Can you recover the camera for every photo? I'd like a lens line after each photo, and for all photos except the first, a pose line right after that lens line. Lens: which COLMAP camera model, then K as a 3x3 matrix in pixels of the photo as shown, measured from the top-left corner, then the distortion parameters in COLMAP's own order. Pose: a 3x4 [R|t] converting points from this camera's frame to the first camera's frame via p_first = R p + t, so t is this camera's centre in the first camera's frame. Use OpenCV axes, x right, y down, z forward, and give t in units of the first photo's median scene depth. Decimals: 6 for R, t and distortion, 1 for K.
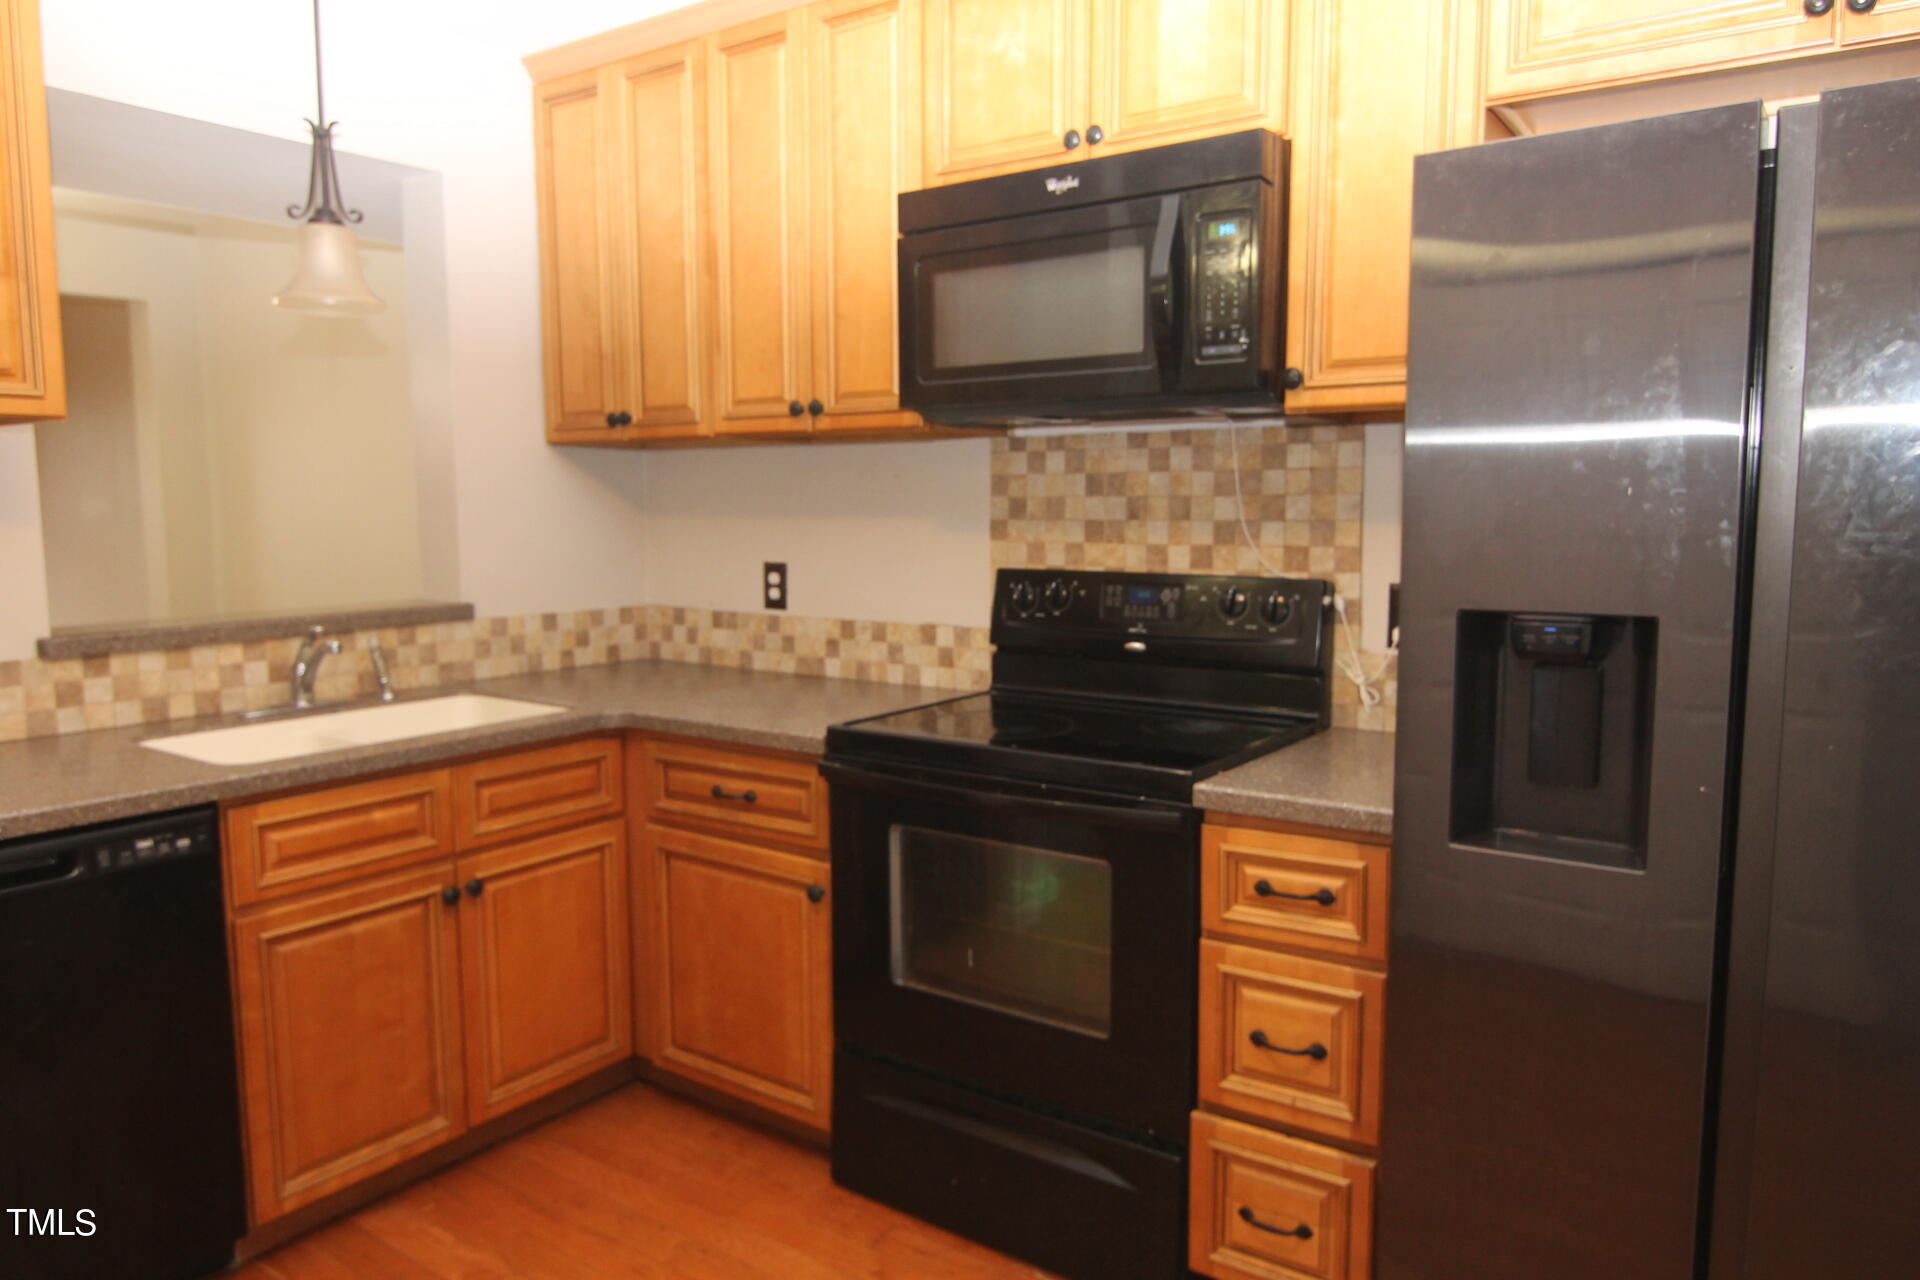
lens RADIAL K [[1283.2, 0, 960.0], [0, 1283.2, 640.0], [0, 0, 1]] dist [0.006773, -0.018788]
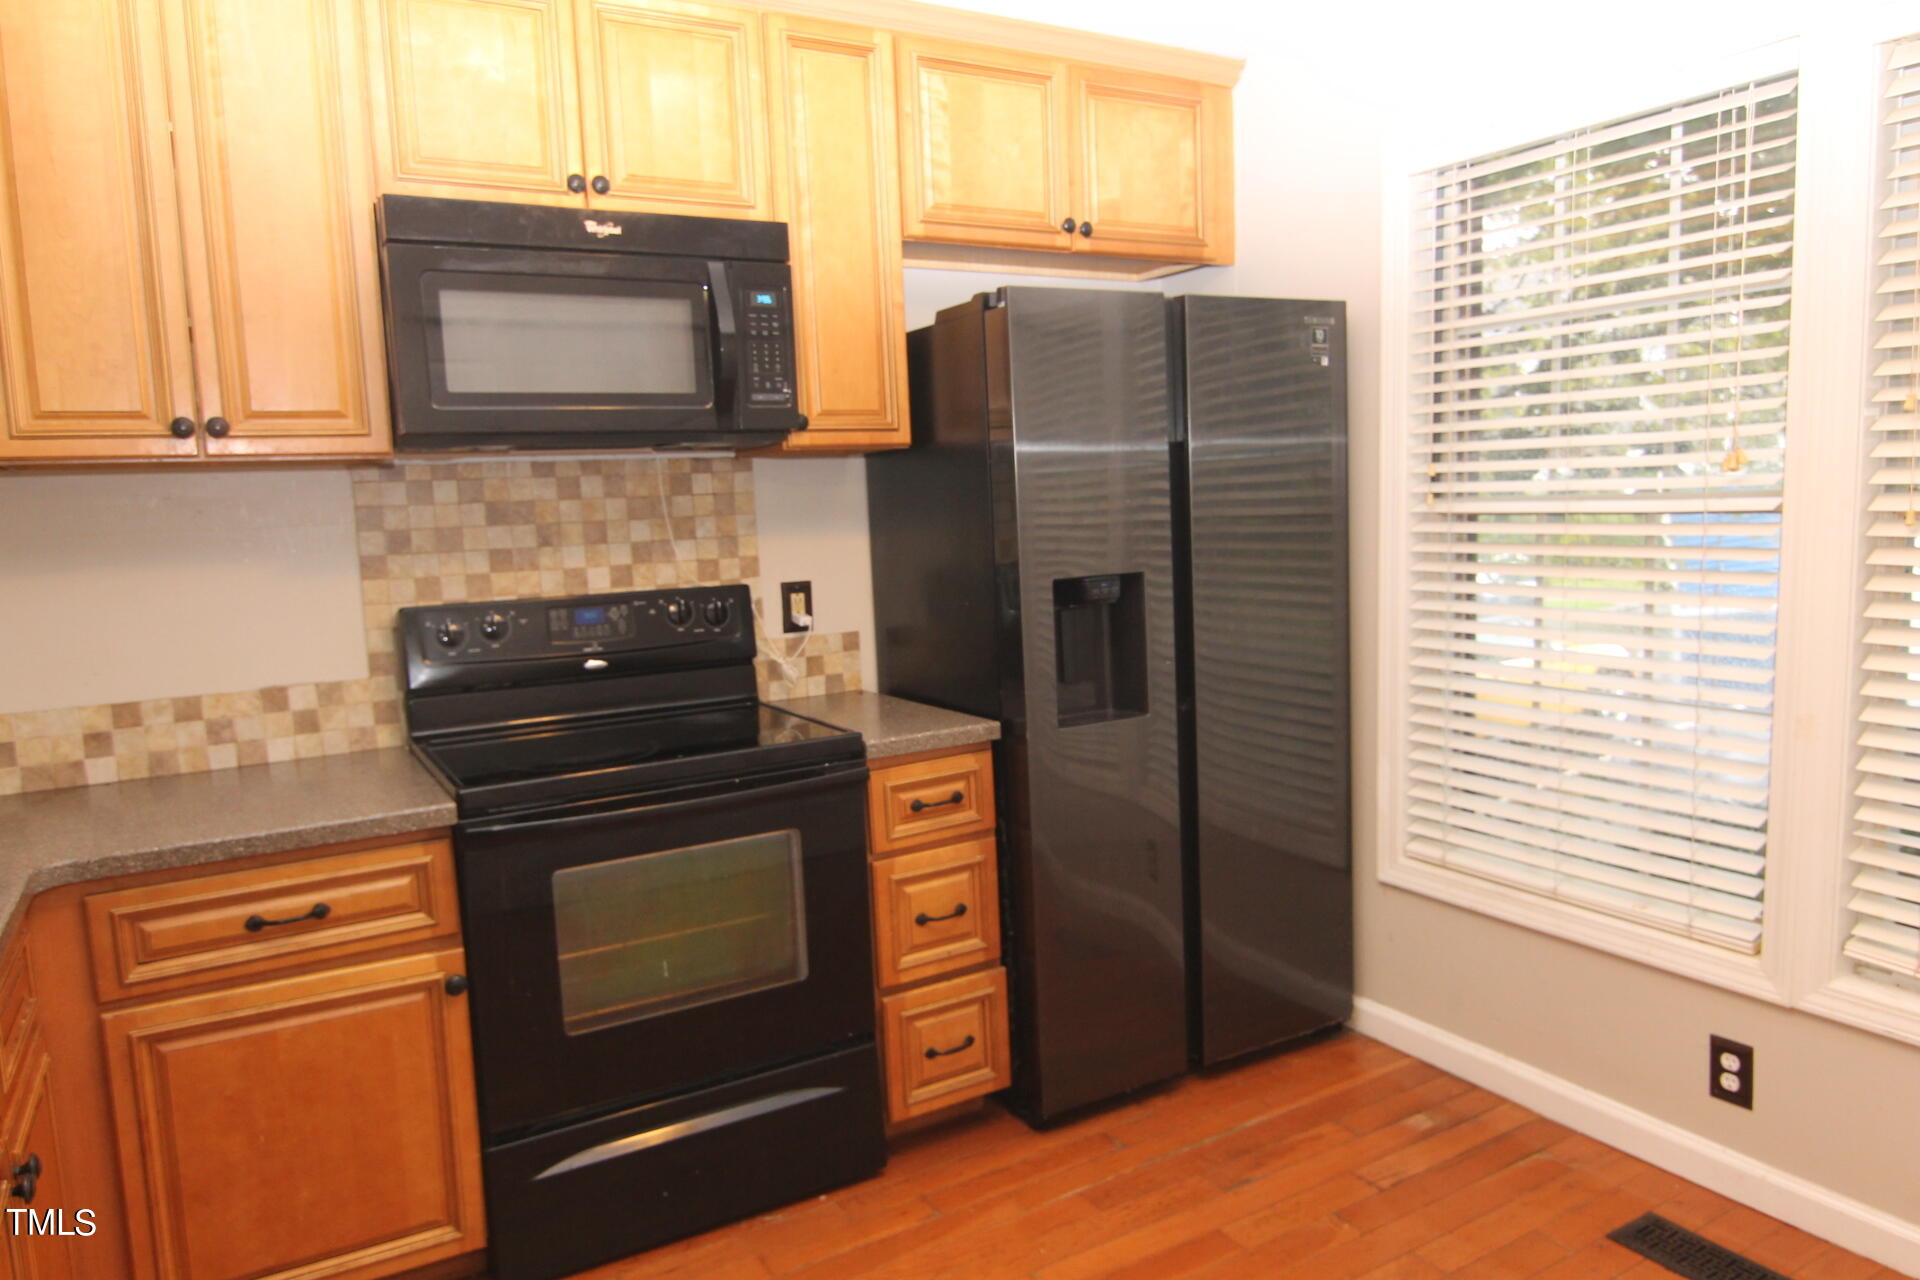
lens RADIAL K [[1283.2, 0, 960.0], [0, 1283.2, 640.0], [0, 0, 1]] dist [0.006773, -0.018788]
pose [[0.415302, -0.116510, 0.902191, -0.691659], [0.134257, 0.988754, 0.065886, -0.044233], [-0.899722, 0.093763, 0.426274, 0.277920]]
